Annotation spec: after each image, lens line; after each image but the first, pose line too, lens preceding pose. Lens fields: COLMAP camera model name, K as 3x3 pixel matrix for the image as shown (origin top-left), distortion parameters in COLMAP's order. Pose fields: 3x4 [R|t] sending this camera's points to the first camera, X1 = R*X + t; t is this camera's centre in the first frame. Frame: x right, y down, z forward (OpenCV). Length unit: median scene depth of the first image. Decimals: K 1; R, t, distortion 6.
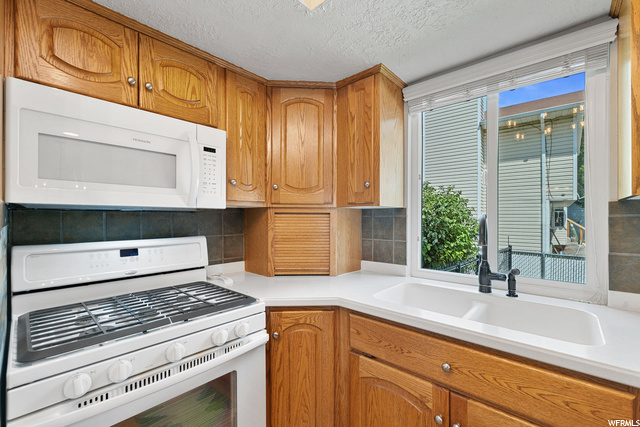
lens RADIAL K [[275.1, 0, 319.0], [0, 275.1, 215.9], [0, 0, 1]] dist [-0.001256, 0.000264]
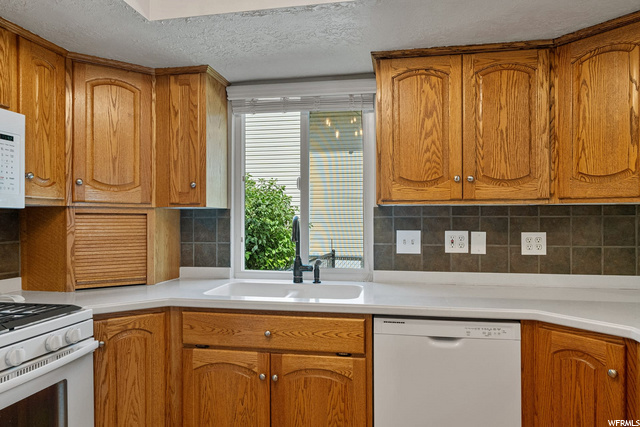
lens RADIAL K [[425.9, 0, 320.8], [0, 425.9, 219.8], [0, 0, 1]] dist [-0.002448, -0.000084]
pose [[0.848023, -0.003719, 0.529947, -0.232293], [-0.000404, 0.999971, 0.007664, -0.002177], [-0.529960, -0.006713, 0.847996, -0.499810]]
